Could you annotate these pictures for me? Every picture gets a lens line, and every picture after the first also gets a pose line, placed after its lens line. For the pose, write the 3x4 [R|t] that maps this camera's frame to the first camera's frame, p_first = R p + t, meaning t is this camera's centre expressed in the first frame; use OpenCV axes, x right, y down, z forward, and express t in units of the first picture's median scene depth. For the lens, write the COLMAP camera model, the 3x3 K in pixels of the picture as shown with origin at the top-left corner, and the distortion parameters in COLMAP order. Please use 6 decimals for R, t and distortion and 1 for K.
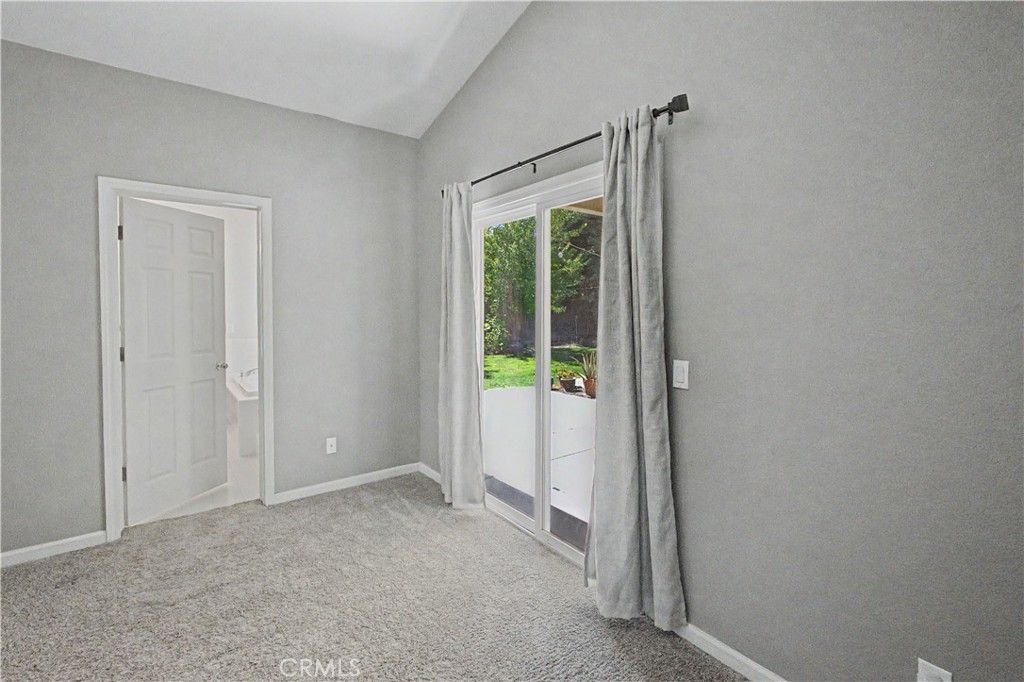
lens RADIAL K [[454.6, 0, 510.3], [0, 454.6, 319.0], [0, 0, 1]] dist [-0.001916, -0.000104]
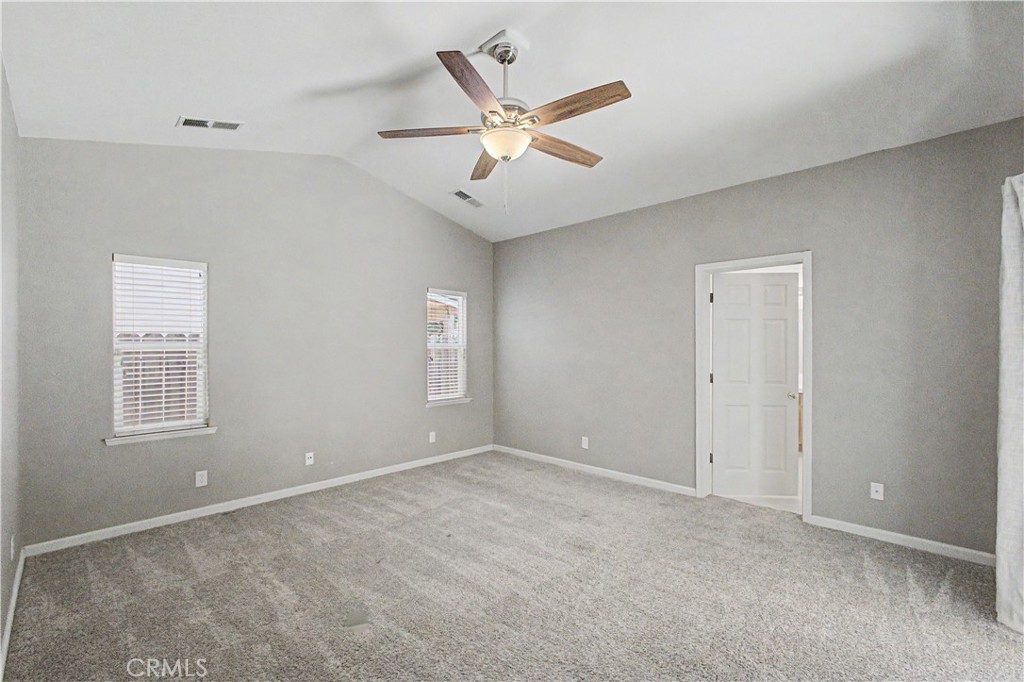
lens RADIAL K [[441.8, 0, 508.9], [0, 441.8, 341.5], [0, 0, 1]] dist [-0.003453, 0.000452]
pose [[0.150764, -0.010953, -0.988509, 0.466176], [-0.014894, 0.999800, -0.013349, -0.015224], [0.988458, 0.016735, 0.150571, 0.099854]]
